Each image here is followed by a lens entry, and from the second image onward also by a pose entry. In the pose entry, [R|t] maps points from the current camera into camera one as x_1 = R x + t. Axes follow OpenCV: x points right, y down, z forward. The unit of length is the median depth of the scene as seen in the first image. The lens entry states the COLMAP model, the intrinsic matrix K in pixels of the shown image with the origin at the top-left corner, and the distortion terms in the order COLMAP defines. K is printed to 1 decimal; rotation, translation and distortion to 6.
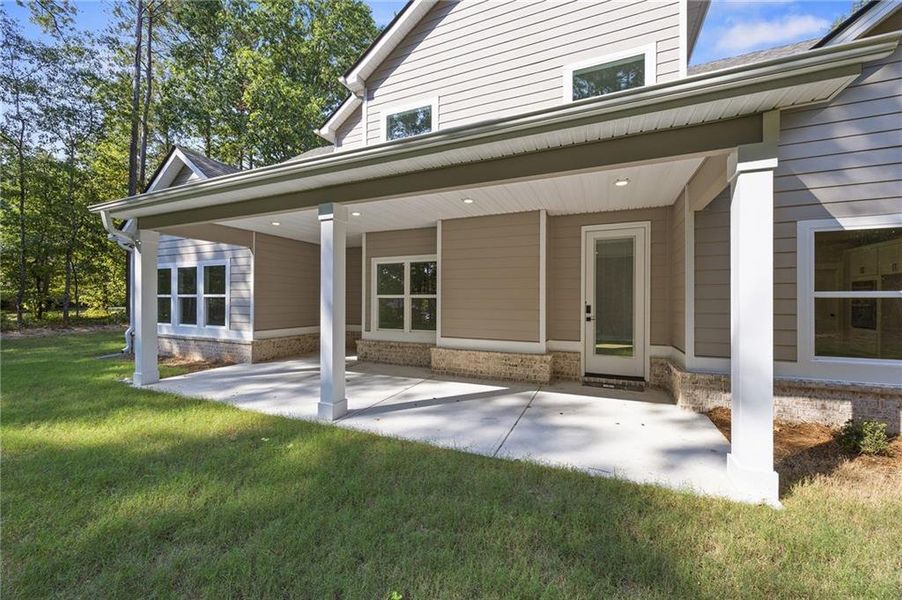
lens RADIAL K [[344.5, 0, 451.8], [0, 344.5, 298.0], [0, 0, 1]] dist [0.000731, 0.000020]
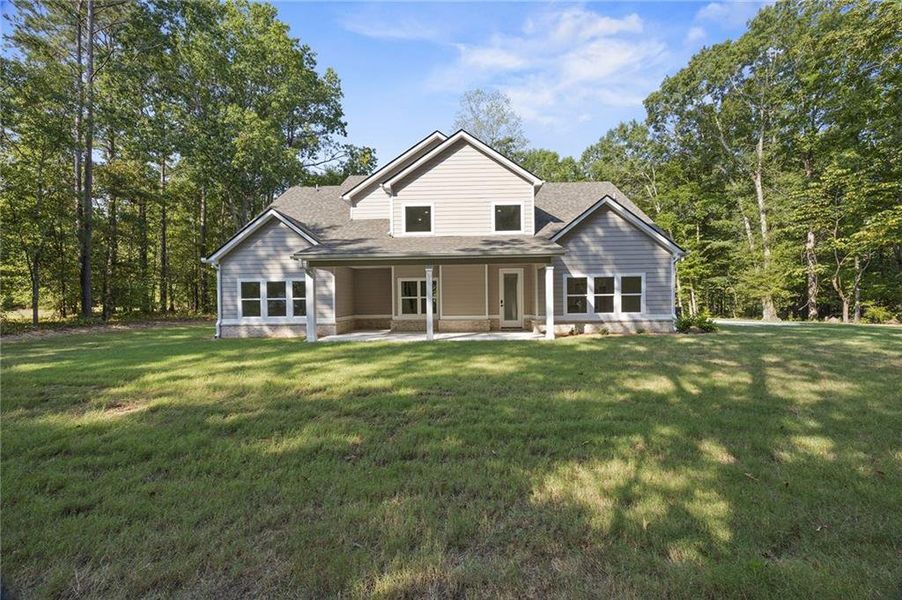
lens RADIAL K [[344.5, 0, 451.8], [0, 344.5, 298.0], [0, 0, 1]] dist [0.000731, 0.000020]
pose [[0.929251, -0.012629, 0.369233, -0.696045], [0.012951, 0.999915, 0.001605, -0.002309], [-0.369222, 0.003291, 0.929336, -0.954276]]
